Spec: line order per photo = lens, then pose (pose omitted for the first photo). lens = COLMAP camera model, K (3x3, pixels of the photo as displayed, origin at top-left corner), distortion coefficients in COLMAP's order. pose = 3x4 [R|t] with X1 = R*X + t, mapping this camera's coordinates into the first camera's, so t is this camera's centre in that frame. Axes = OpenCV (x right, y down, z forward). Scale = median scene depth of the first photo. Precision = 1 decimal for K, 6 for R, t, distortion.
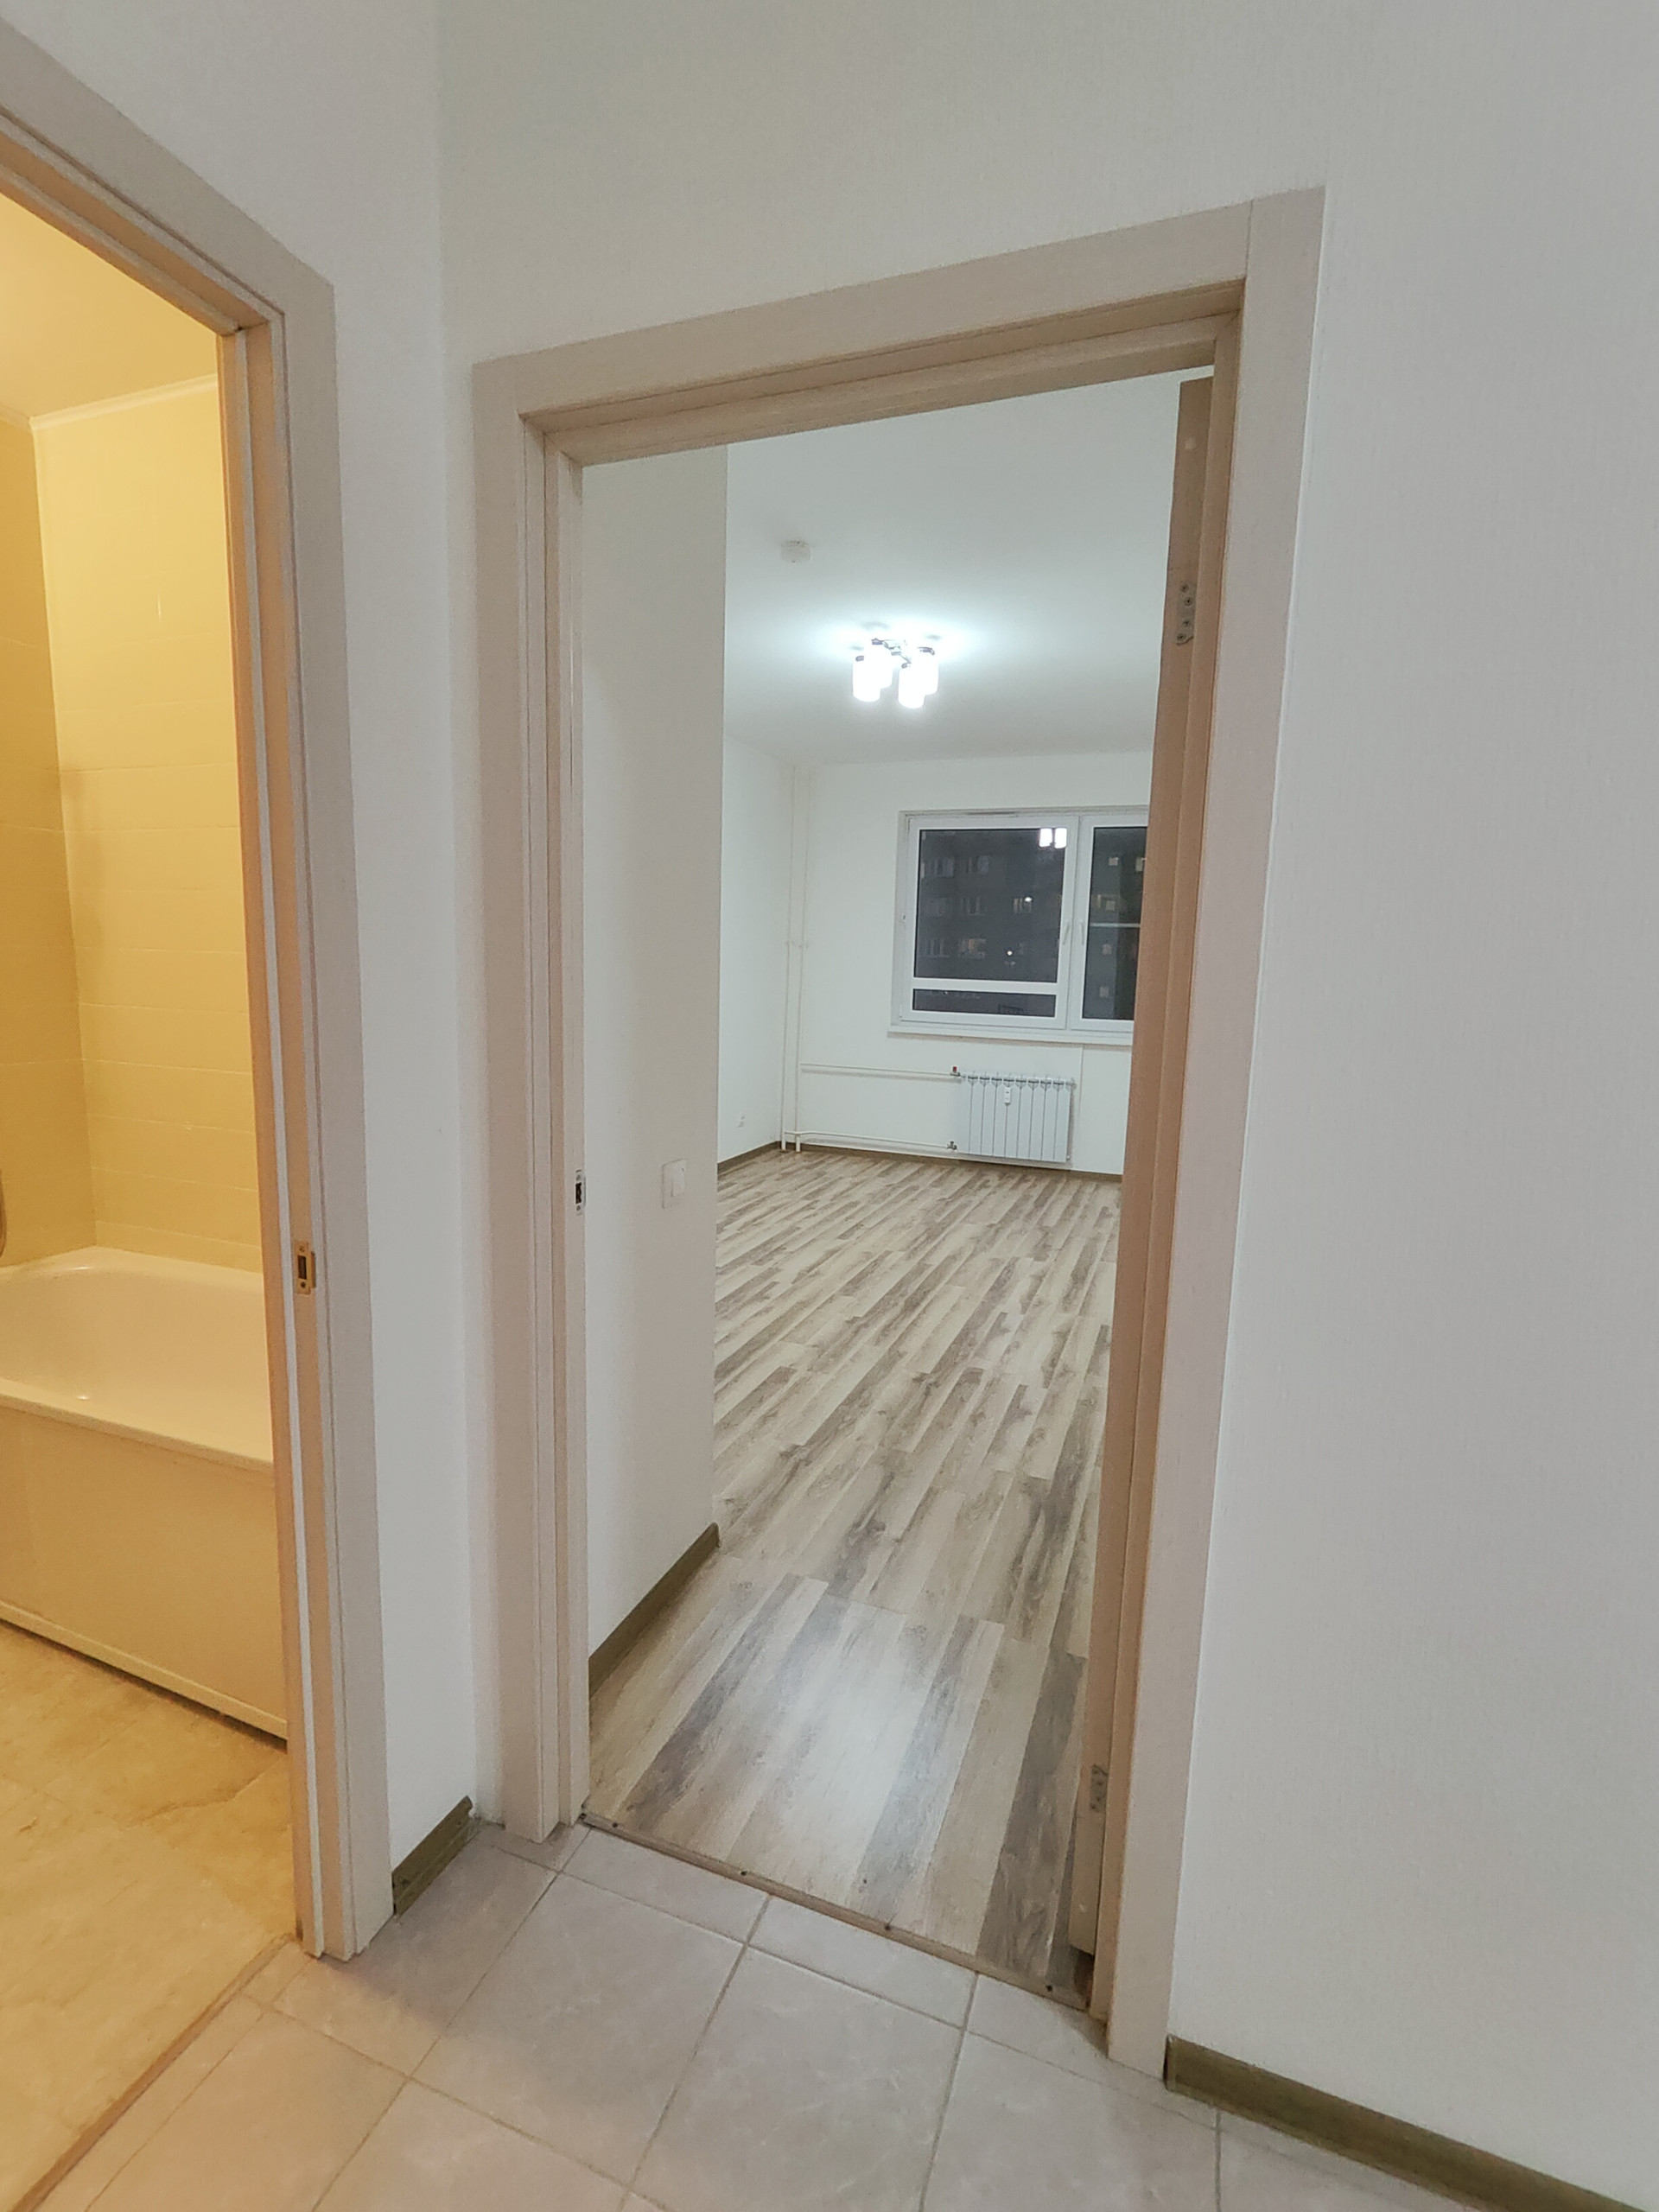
lens RADIAL K [[1008.4, 0, 829.5], [0, 1008.4, 1106.0], [0, 0, 1]] dist [-0.007840, 0.005230]
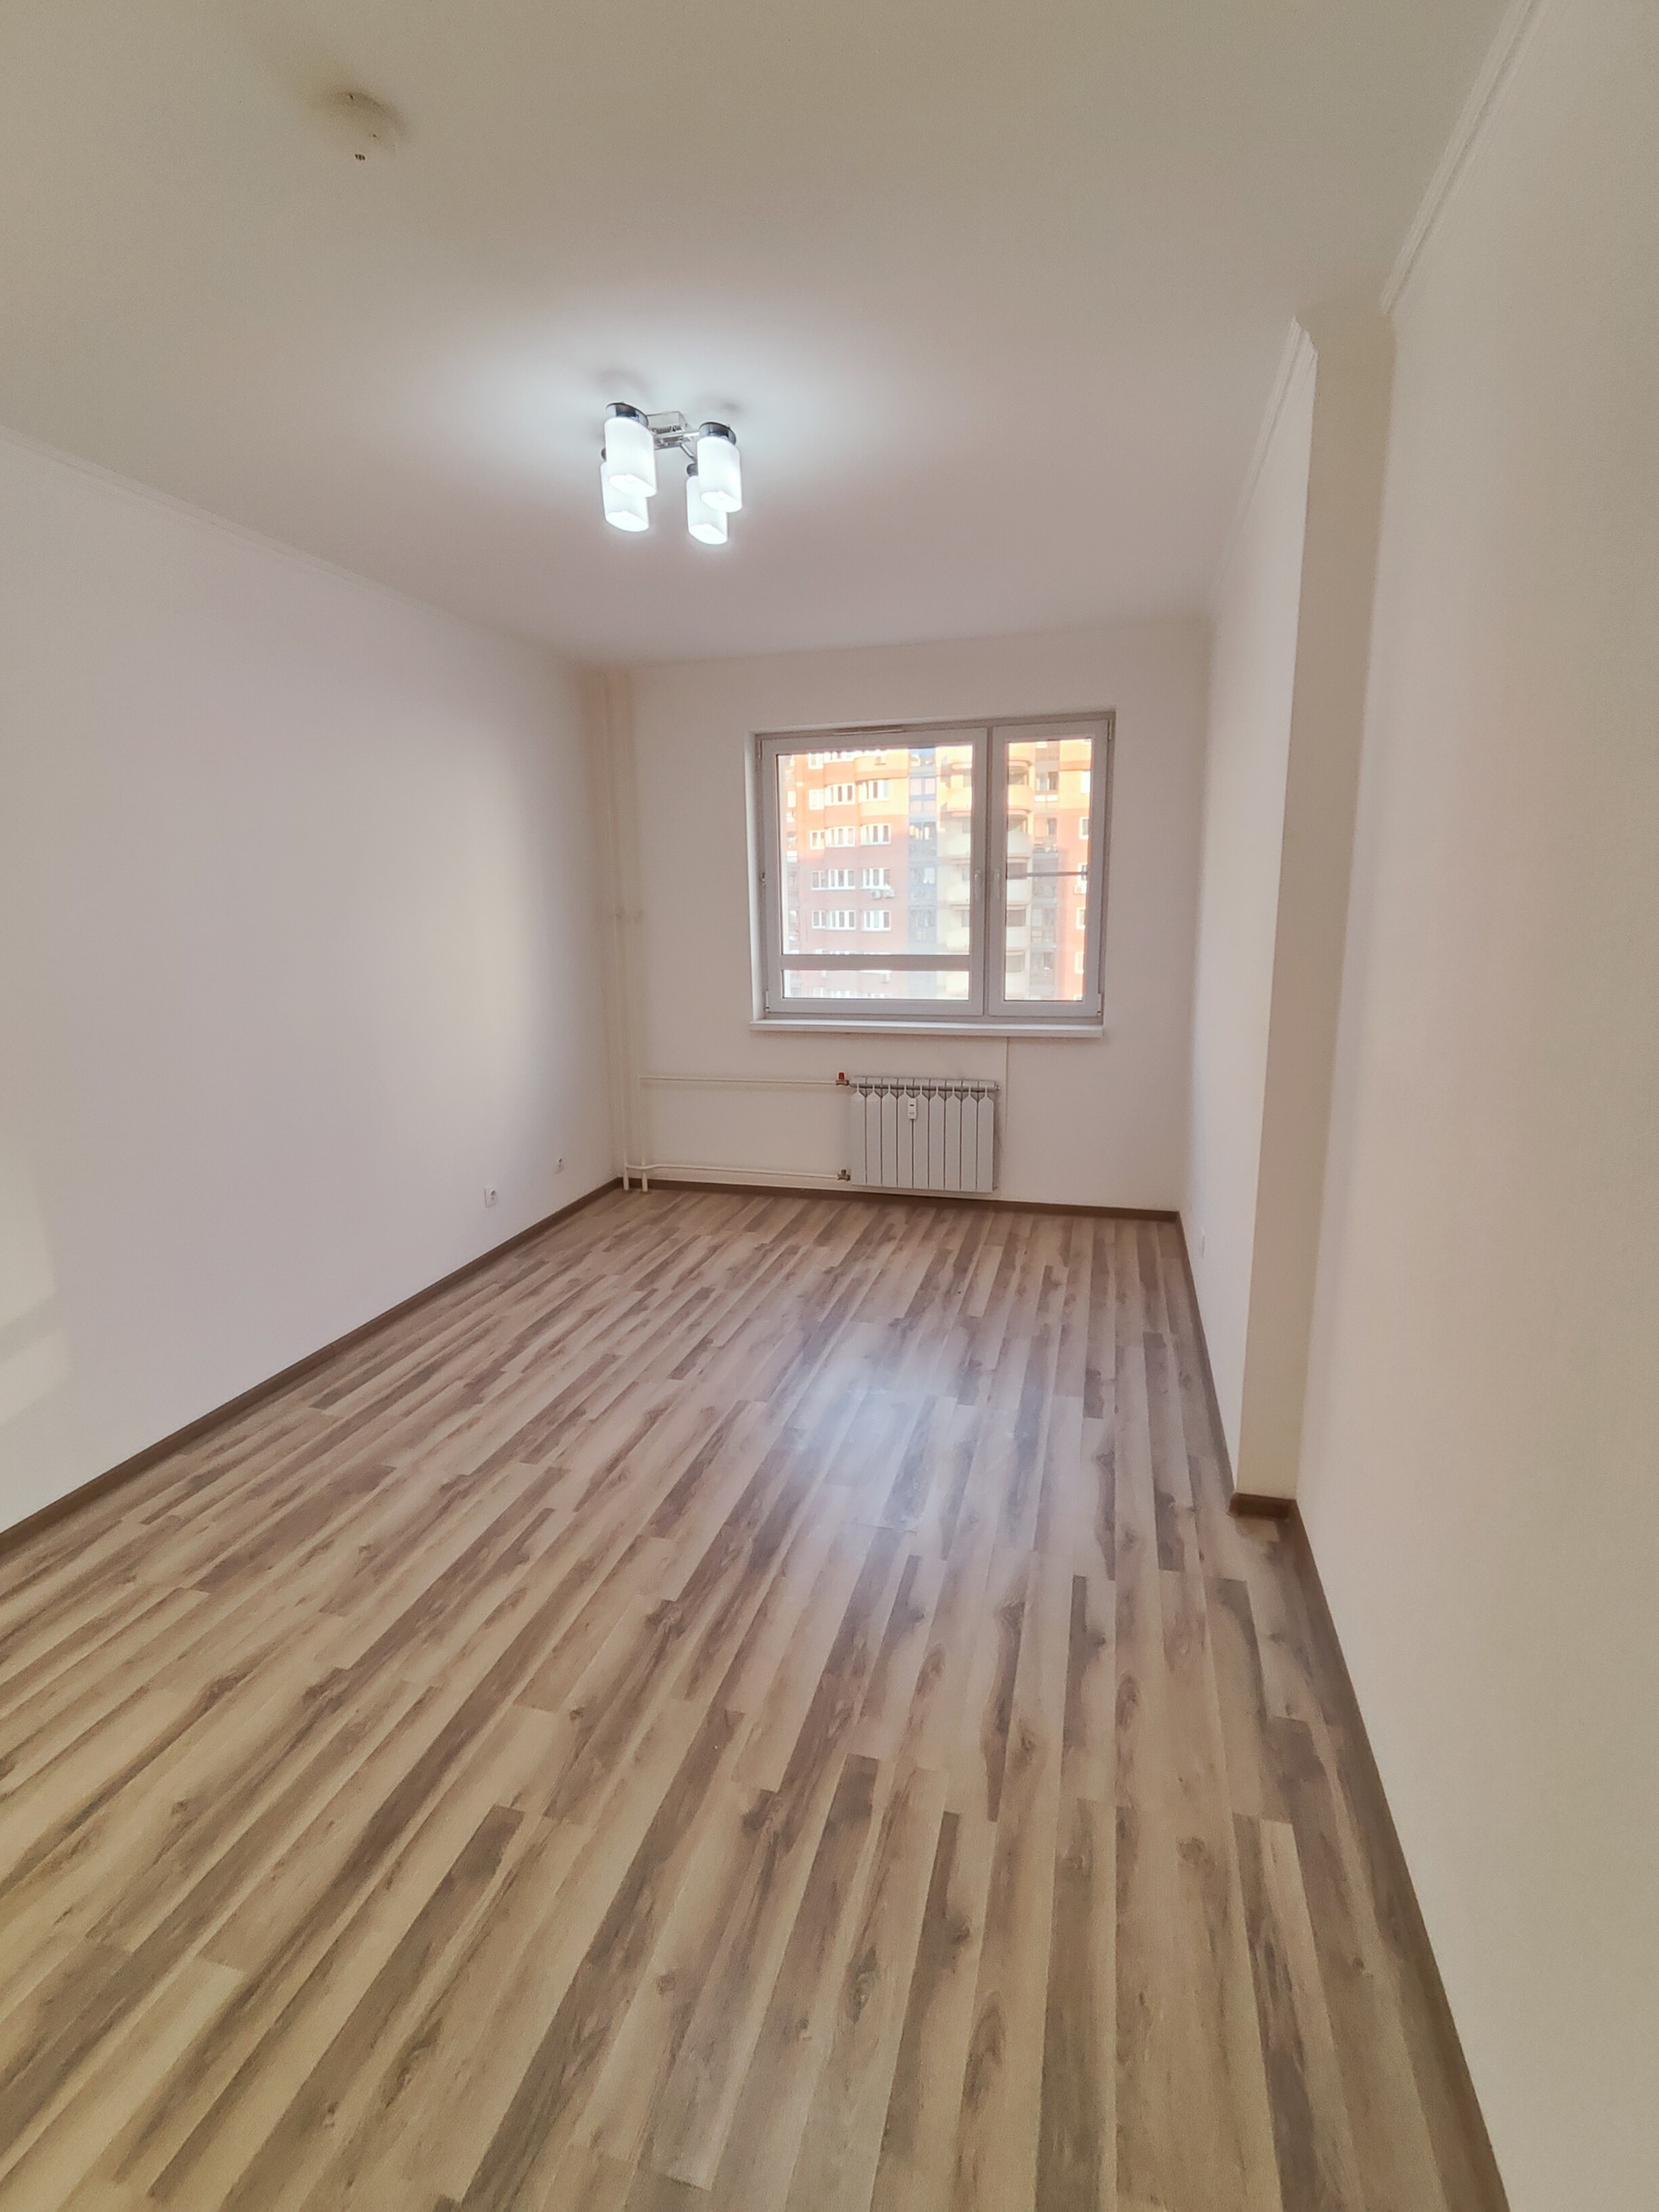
lens RADIAL K [[1008.4, 0, 829.5], [0, 1008.4, 1106.0], [0, 0, 1]] dist [-0.007840, 0.005230]
pose [[0.994928, -0.063056, 0.078372, 0.068779], [0.057650, 0.995919, 0.069435, -0.084917], [-0.082431, -0.064565, 0.994503, 0.312786]]
